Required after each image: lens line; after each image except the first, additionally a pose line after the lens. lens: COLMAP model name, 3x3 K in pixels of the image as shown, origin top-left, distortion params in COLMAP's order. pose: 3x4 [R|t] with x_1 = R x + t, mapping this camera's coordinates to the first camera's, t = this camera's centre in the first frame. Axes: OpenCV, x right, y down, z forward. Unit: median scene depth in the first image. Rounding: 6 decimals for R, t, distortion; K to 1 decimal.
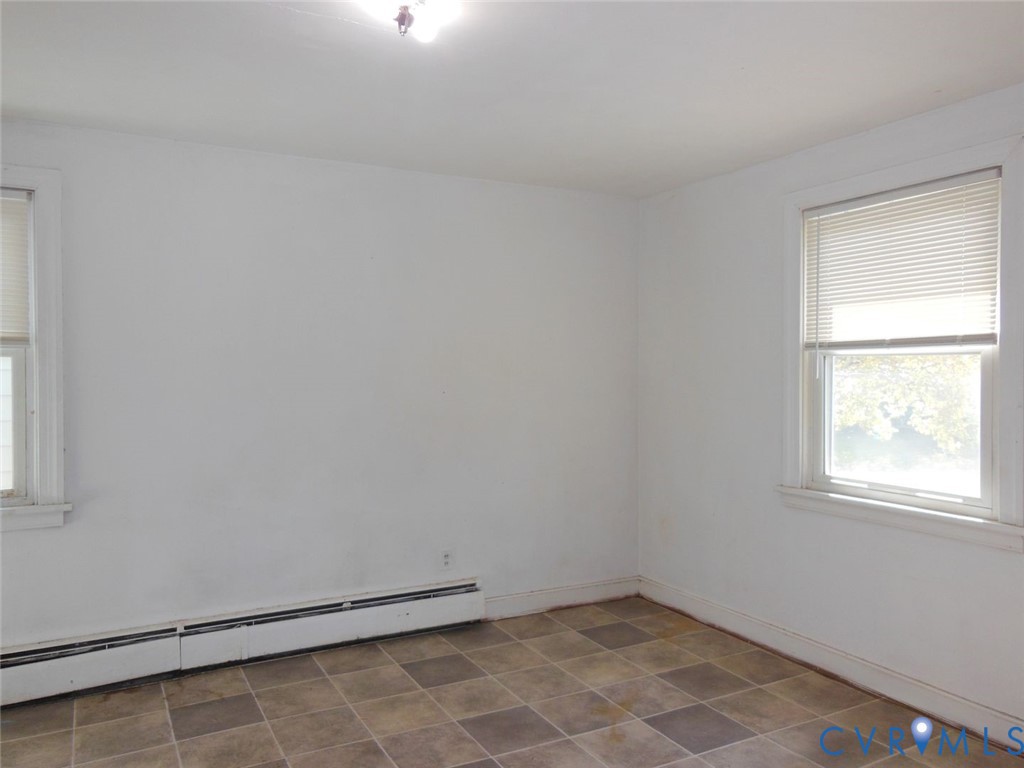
lens RADIAL K [[750.9, 0, 538.5], [0, 750.9, 382.1], [0, 0, 1]] dist [-0.049163, 0.139374]
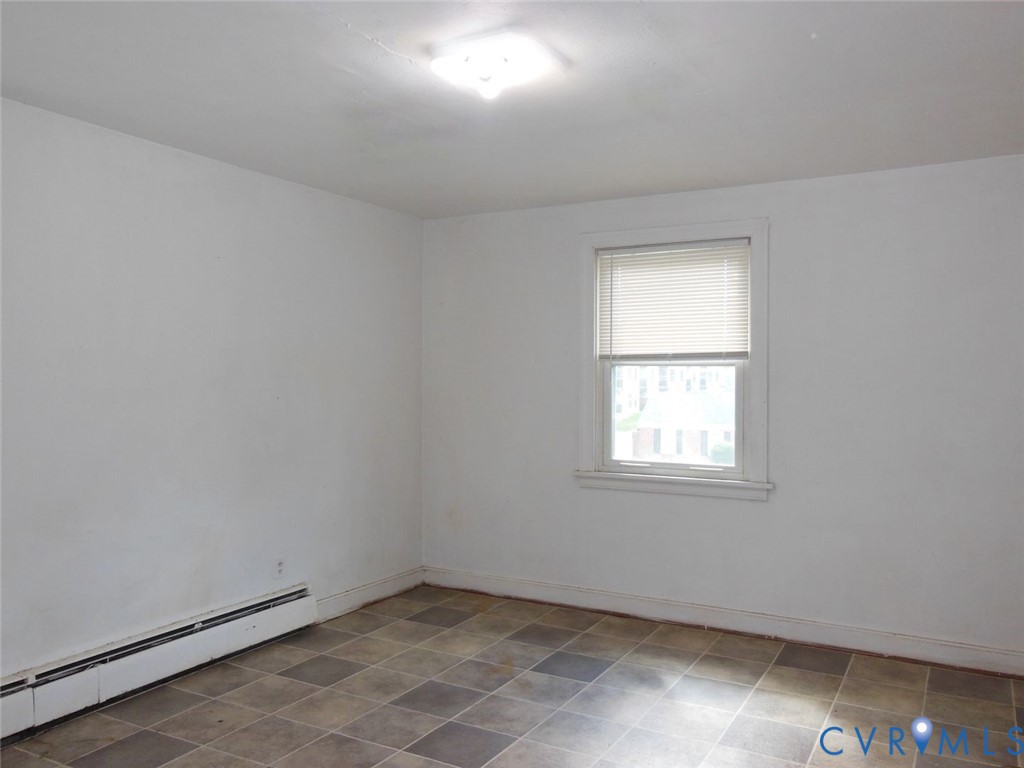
lens RADIAL K [[765.0, 0, 512.0], [0, 765.0, 384.0], [0, 0, 1]] dist [0.002537, 0.053946]
pose [[0.861612, -0.000903, 0.507566, -0.426620], [0.005559, 0.999955, -0.007656, 0.005028], [-0.507537, 0.009418, 0.861579, -0.032520]]
